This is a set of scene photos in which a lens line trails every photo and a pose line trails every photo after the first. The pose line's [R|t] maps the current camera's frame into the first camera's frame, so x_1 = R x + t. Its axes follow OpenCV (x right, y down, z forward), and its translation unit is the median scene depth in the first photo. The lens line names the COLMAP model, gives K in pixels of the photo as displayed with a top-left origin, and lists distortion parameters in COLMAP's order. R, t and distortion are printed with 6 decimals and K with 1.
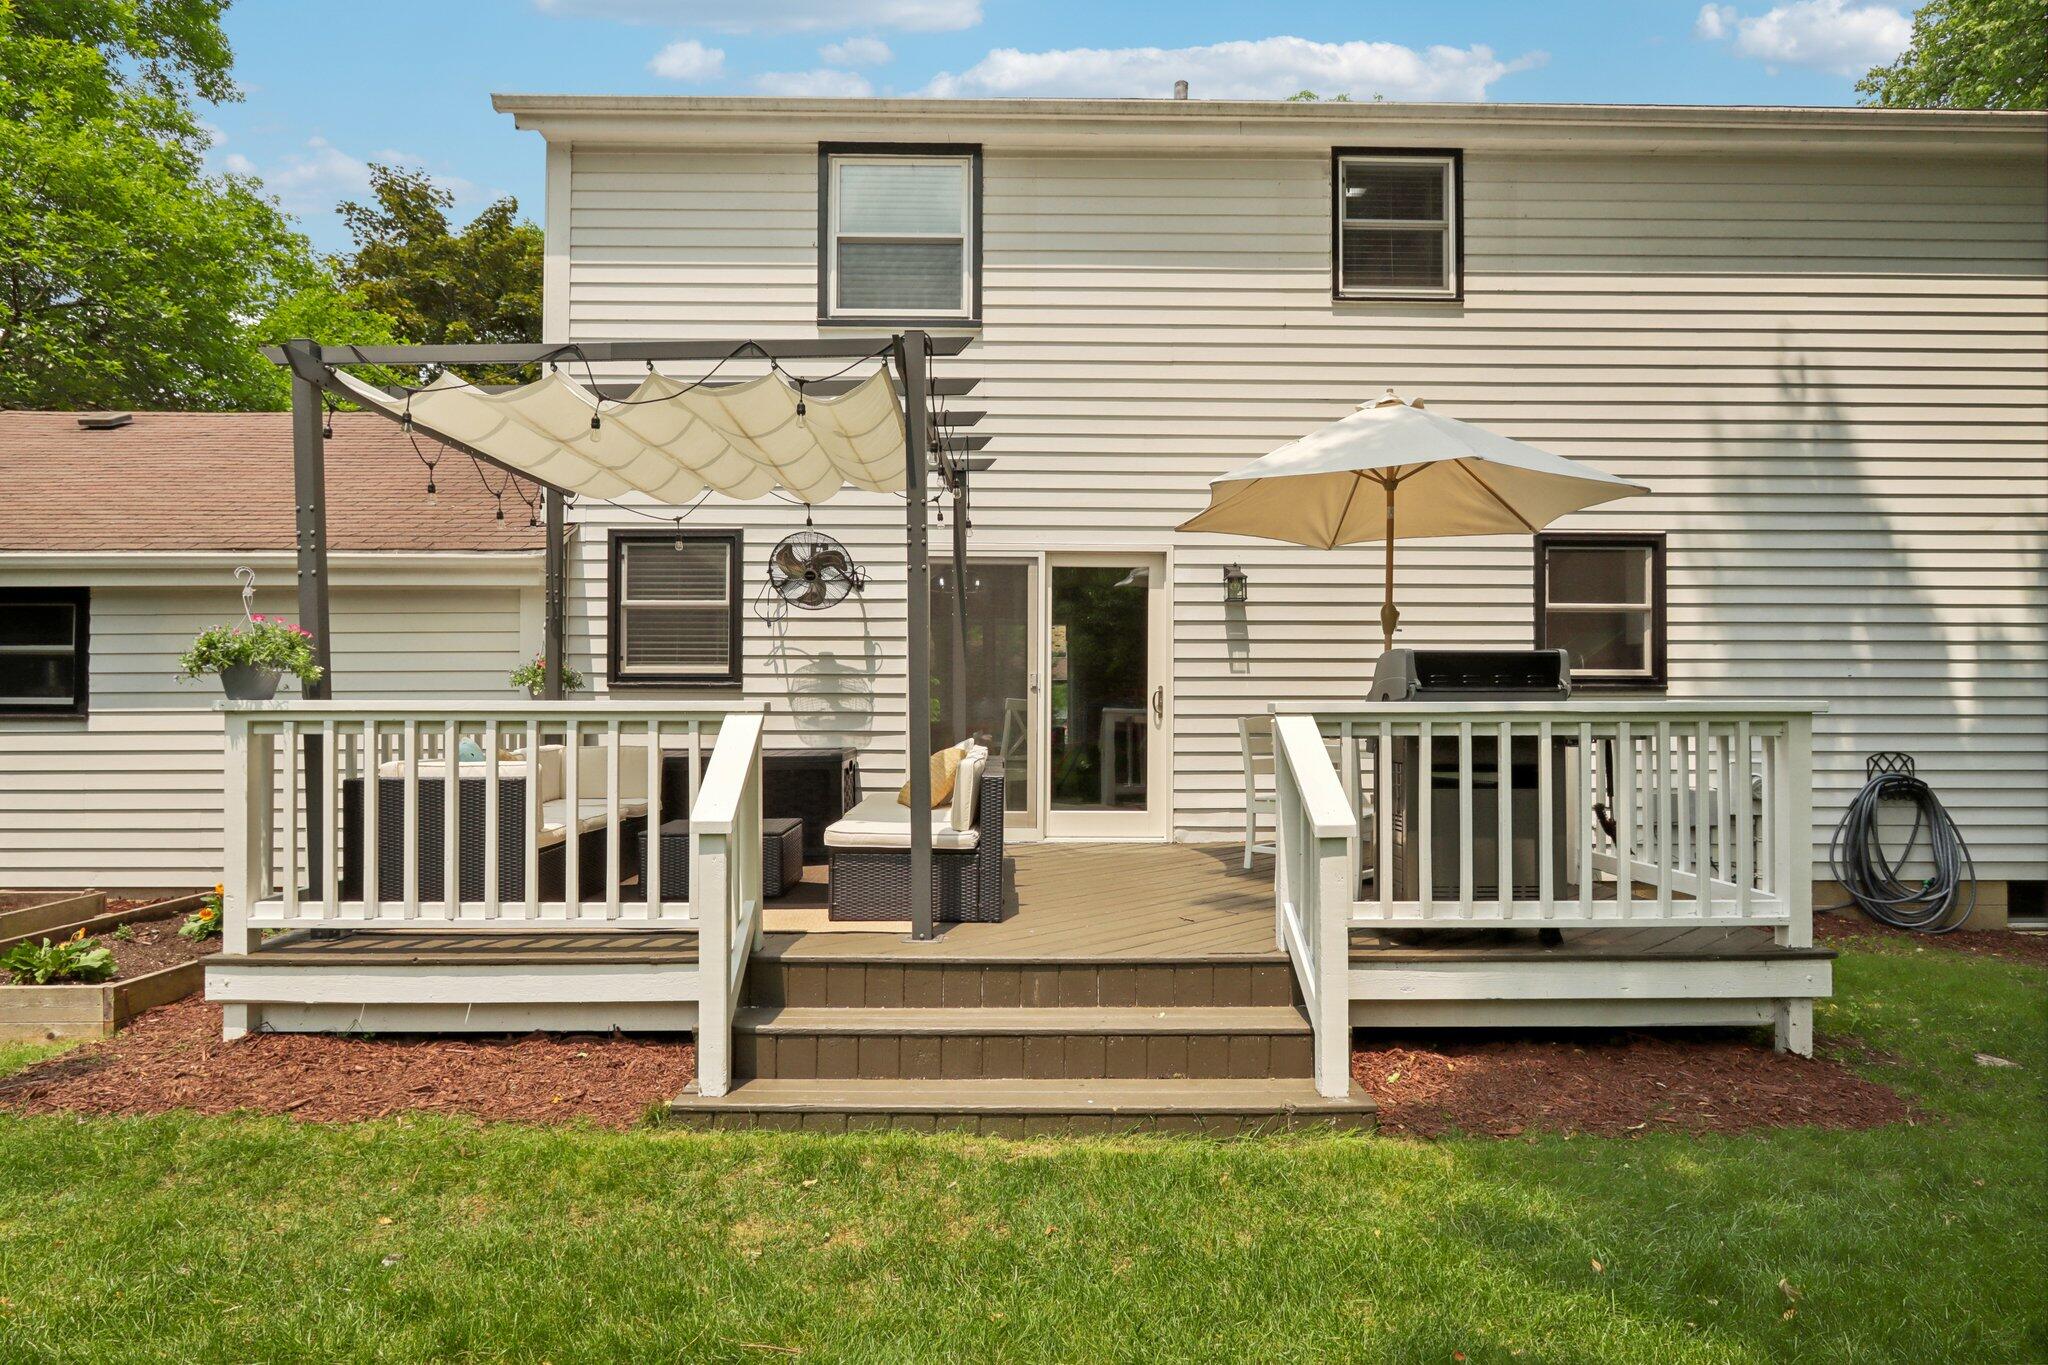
lens RADIAL K [[1190.1, 0, 1023.2], [0, 1190.1, 685.4], [0, 0, 1]] dist [-0.007588, 0.000263]
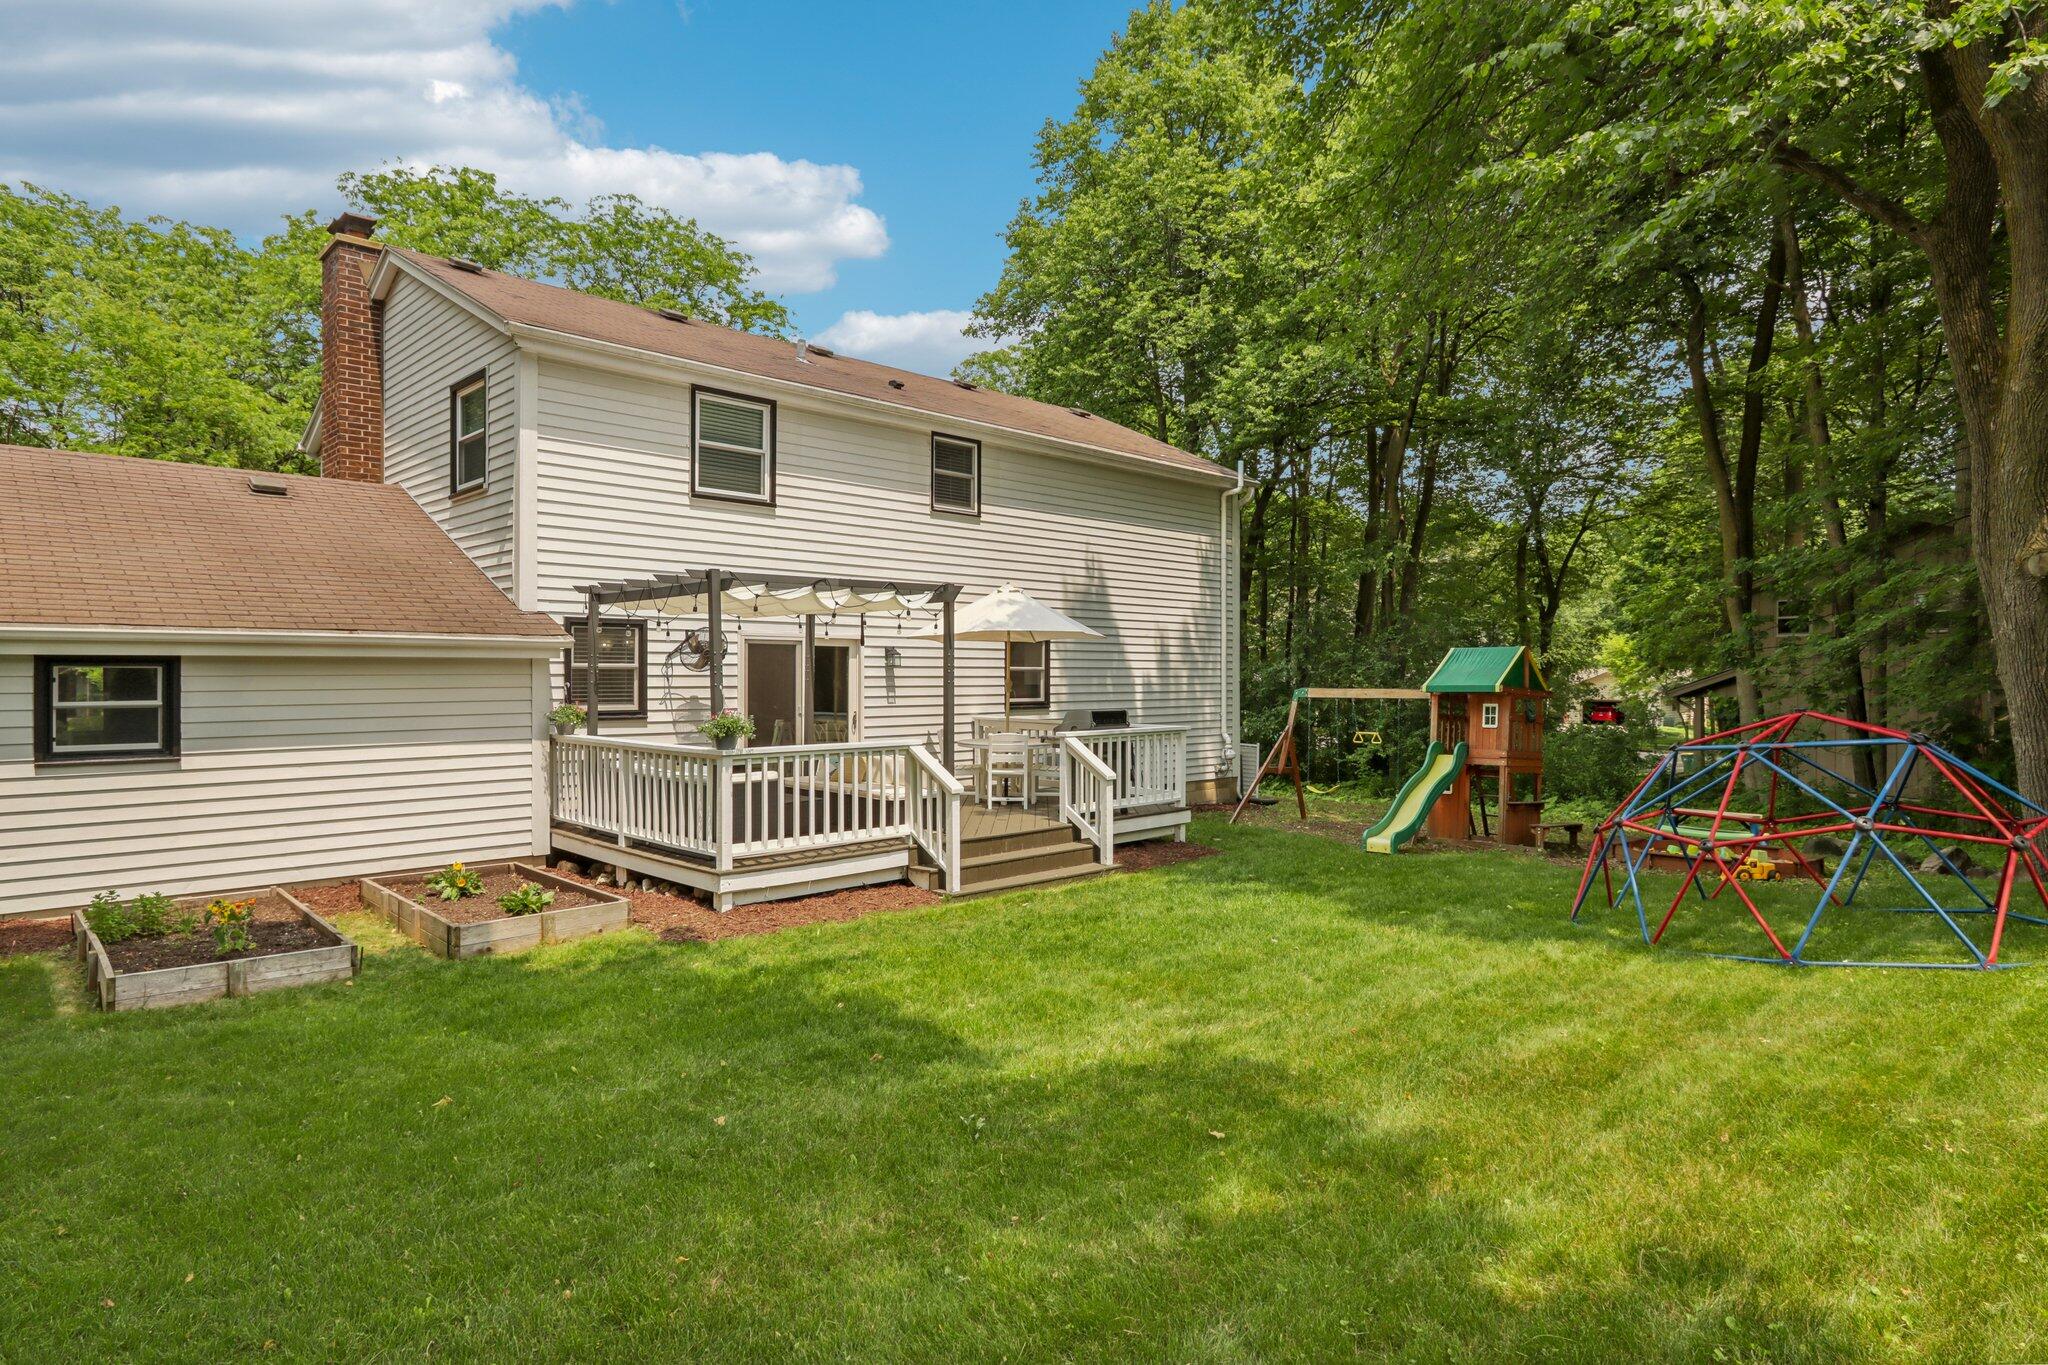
lens RADIAL K [[1126.9, 0, 1021.4], [0, 1126.9, 672.4], [0, 0, 1]] dist [-0.021582, -0.000066]
pose [[0.721913, 0.001112, 0.691983, -0.916241], [-0.014999, 0.999789, 0.014041, -0.088905], [-0.691821, -0.020515, 0.721777, -0.440823]]
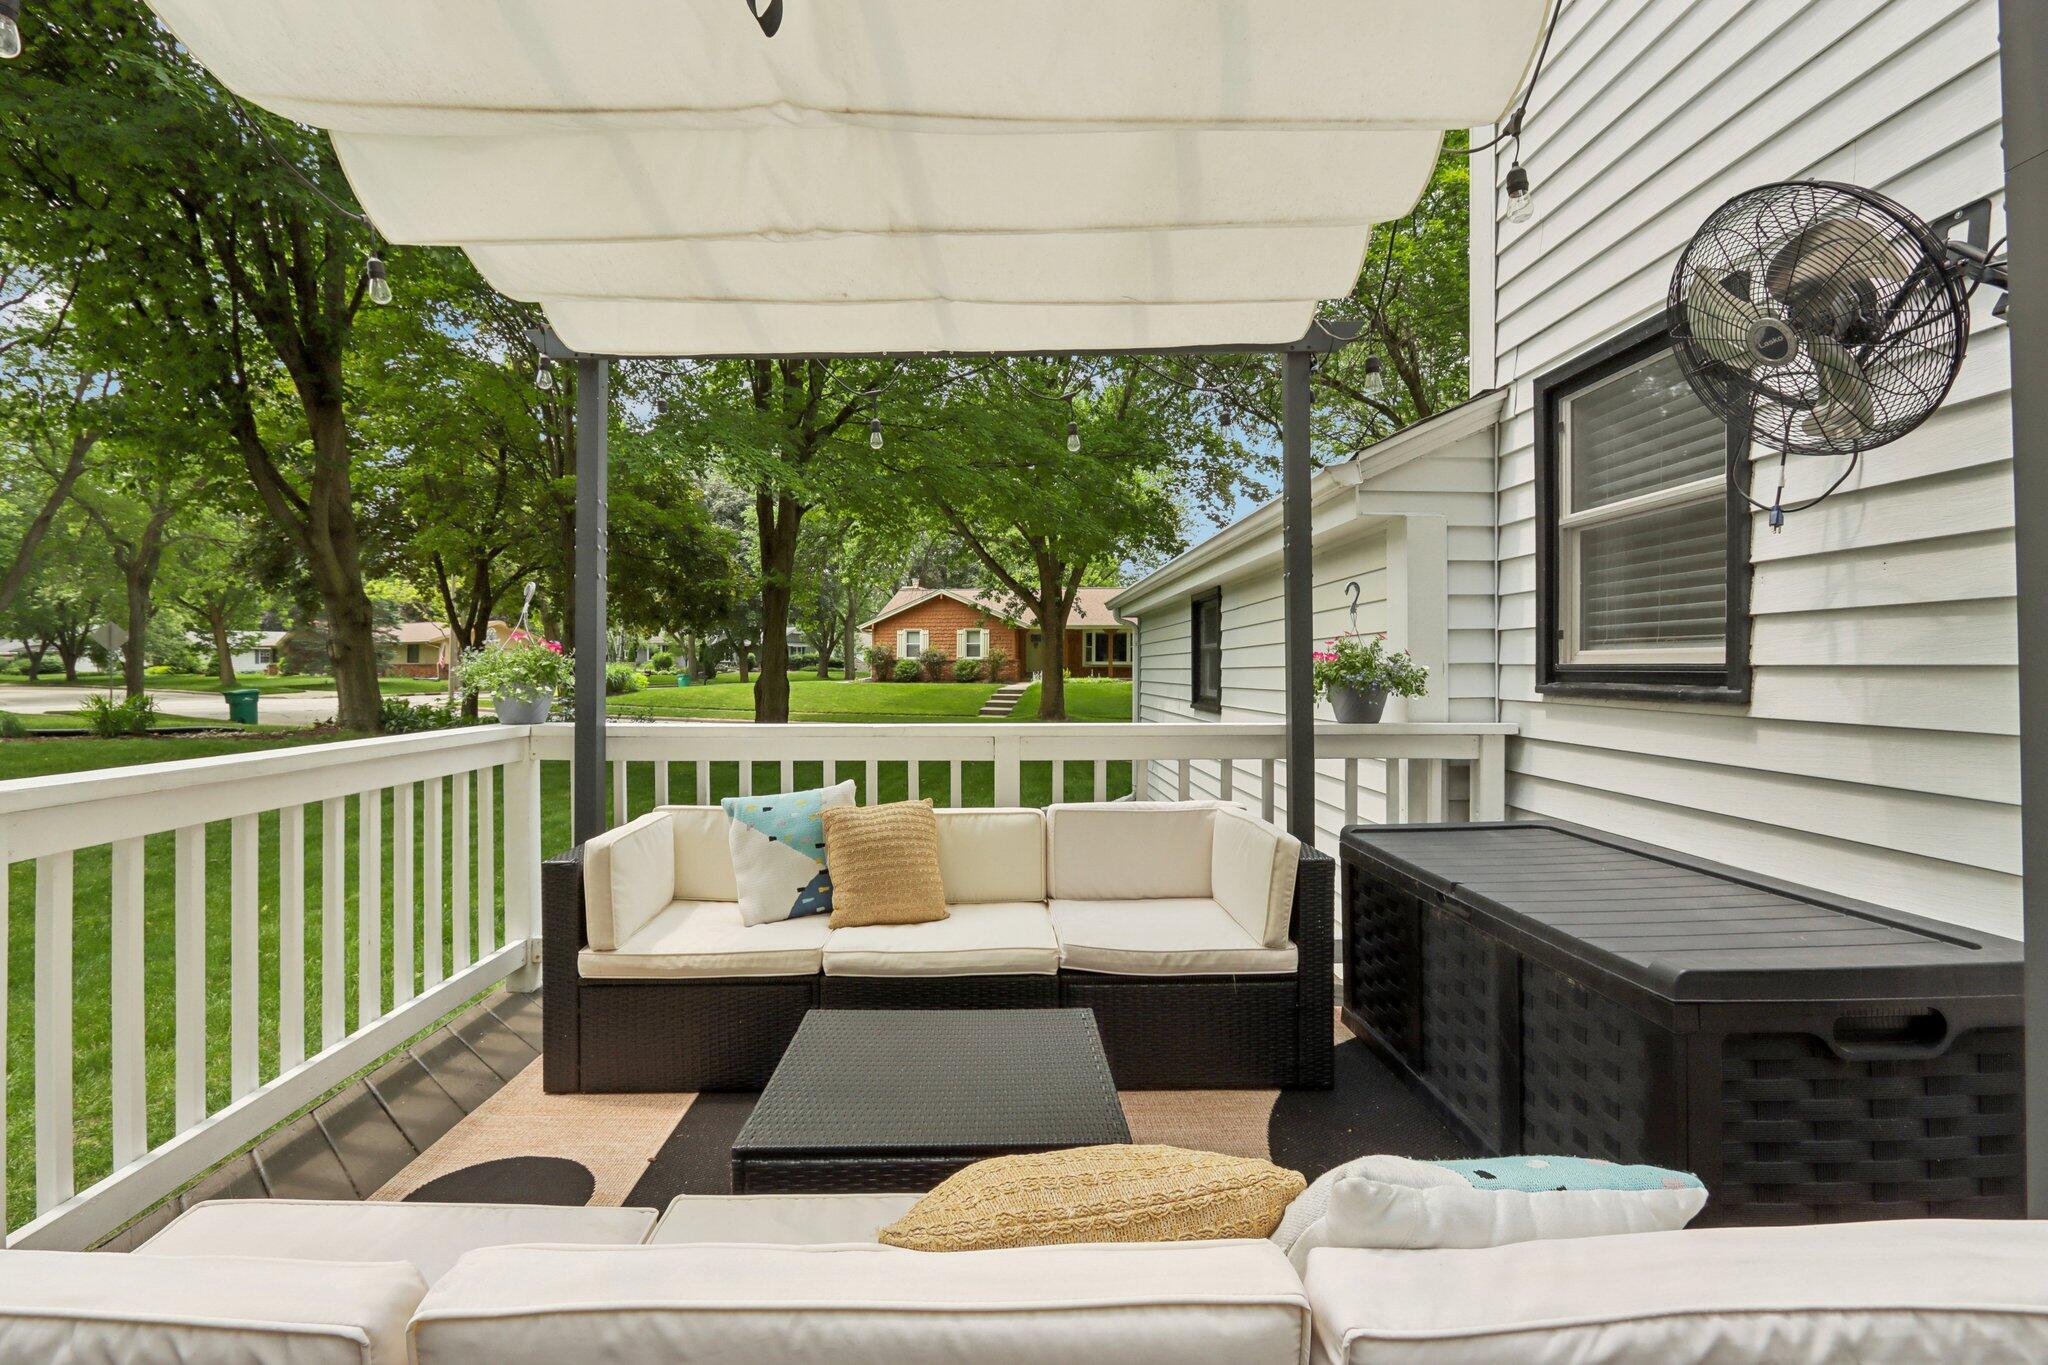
lens RADIAL K [[953.3, 0, 1020.4], [0, 953.3, 670.1], [0, 0, 1]] dist [-0.003754, -0.000304]
pose [[0.021134, 0.004139, -0.999768, 0.054121], [0.024270, 0.999695, 0.004651, -0.015323], [0.999482, -0.024363, 0.021027, 0.762549]]
